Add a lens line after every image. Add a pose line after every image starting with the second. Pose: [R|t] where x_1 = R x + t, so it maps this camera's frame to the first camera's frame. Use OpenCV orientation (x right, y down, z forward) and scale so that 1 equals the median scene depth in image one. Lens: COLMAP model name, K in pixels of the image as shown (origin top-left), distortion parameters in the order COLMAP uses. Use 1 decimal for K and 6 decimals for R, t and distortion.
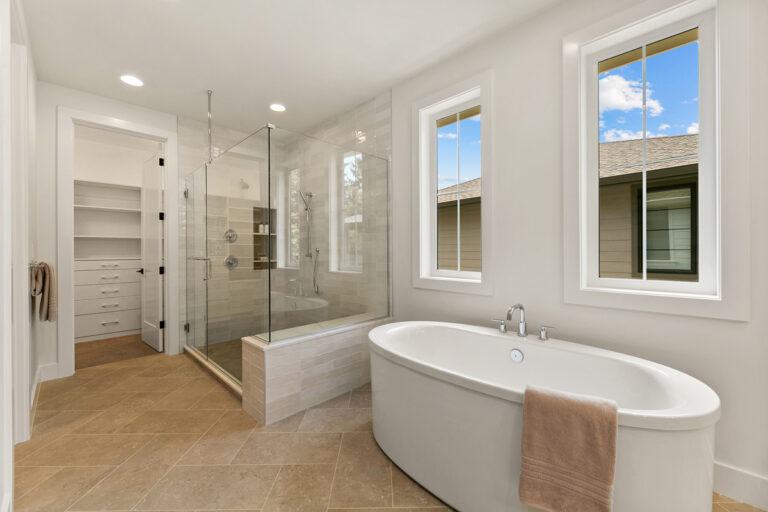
lens RADIAL K [[308.2, 0, 377.2], [0, 308.2, 253.0], [0, 0, 1]] dist [0.001170, -0.000006]
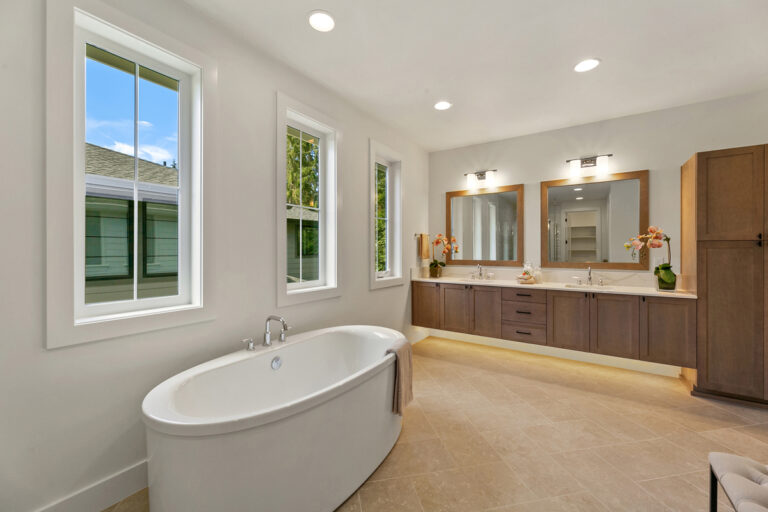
lens RADIAL K [[308.2, 0, 377.1], [0, 308.2, 253.9], [0, 0, 1]] dist [0.001170, -0.000006]
pose [[-0.195130, -0.007855, 0.980746, -0.629271], [0.001364, 0.999965, 0.008280, -0.058098], [-0.980776, 0.002954, -0.195113, 0.782423]]
